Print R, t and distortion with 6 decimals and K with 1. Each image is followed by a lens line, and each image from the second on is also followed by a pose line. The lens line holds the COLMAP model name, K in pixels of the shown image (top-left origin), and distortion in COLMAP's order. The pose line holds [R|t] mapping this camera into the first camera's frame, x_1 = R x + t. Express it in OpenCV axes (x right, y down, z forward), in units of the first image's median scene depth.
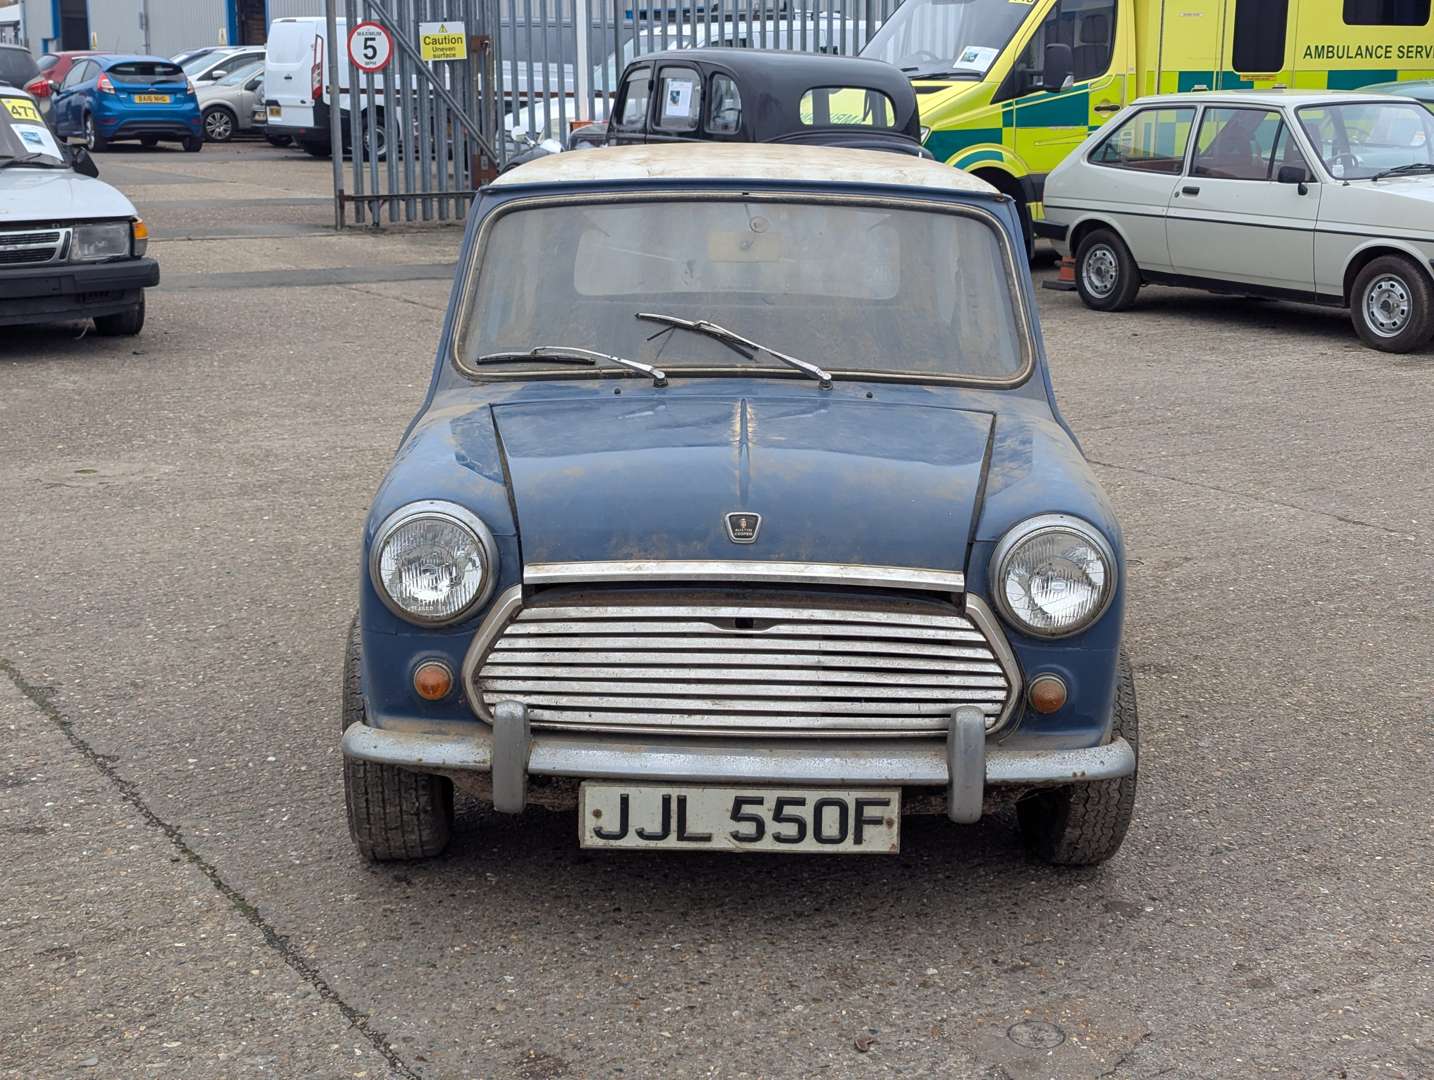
lens RADIAL K [[1997.9, 0, 717.0], [0, 1997.9, 540.0], [0, 0, 1]] dist [0.178778, -0.500858]
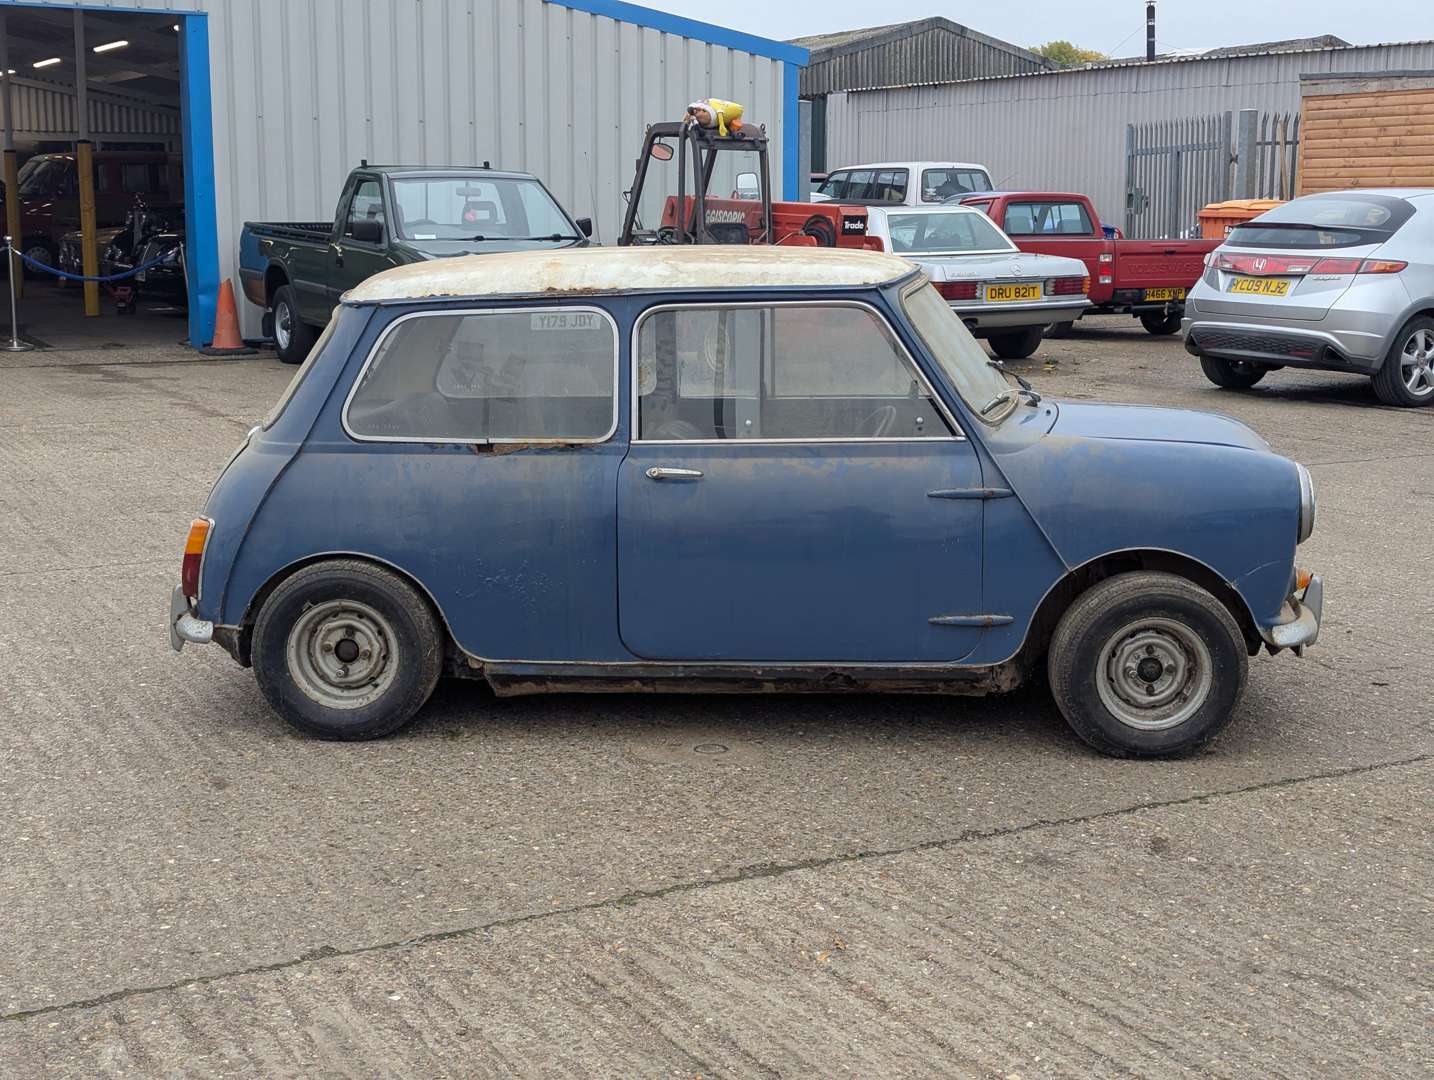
lens RADIAL K [[1989.0, 0, 717.1], [0, 1989.0, 536.1], [0, 0, 1]] dist [0.157638, -0.435414]
pose [[0.061713, -0.176776, 0.982315, -1.688917], [0.218445, 0.962722, 0.159526, -0.307298], [-0.973896, 0.204737, 0.098029, 1.281360]]
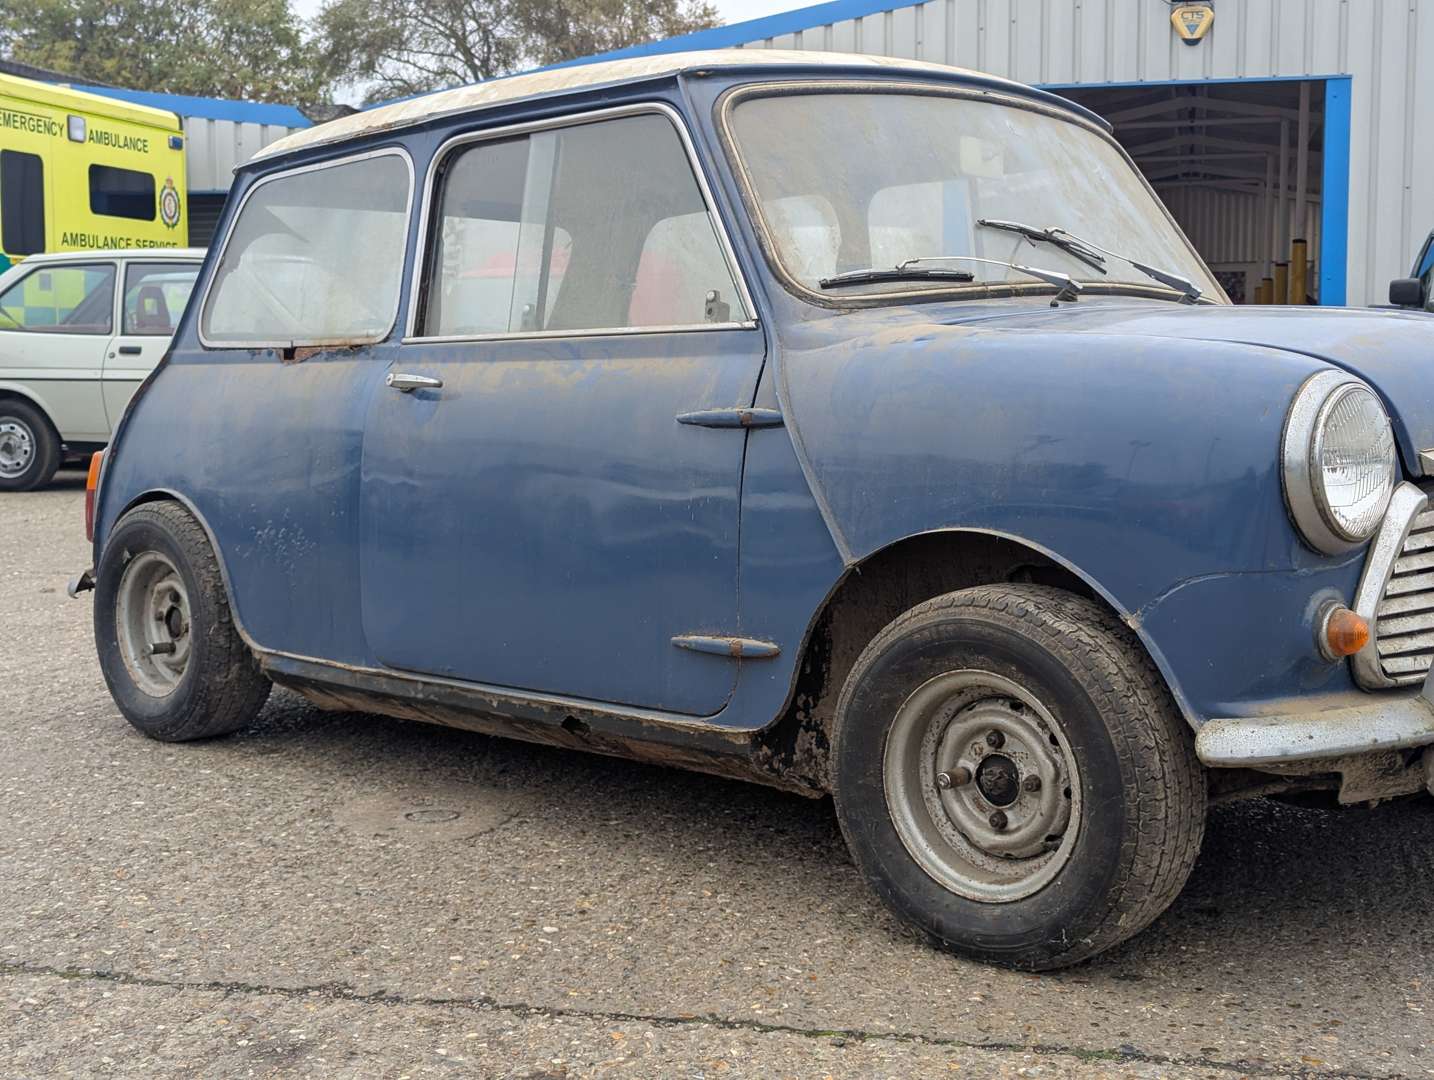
lens RADIAL K [[2002.3, 0, 720.3], [0, 2002.3, 518.4], [0, 0, 1]] dist [0.143790, -0.397908]
pose [[0.710805, -0.062915, 0.700570, -0.789022], [0.161398, 0.984006, -0.075387, 0.049900], [-0.684622, 0.166655, 0.709591, 0.643973]]
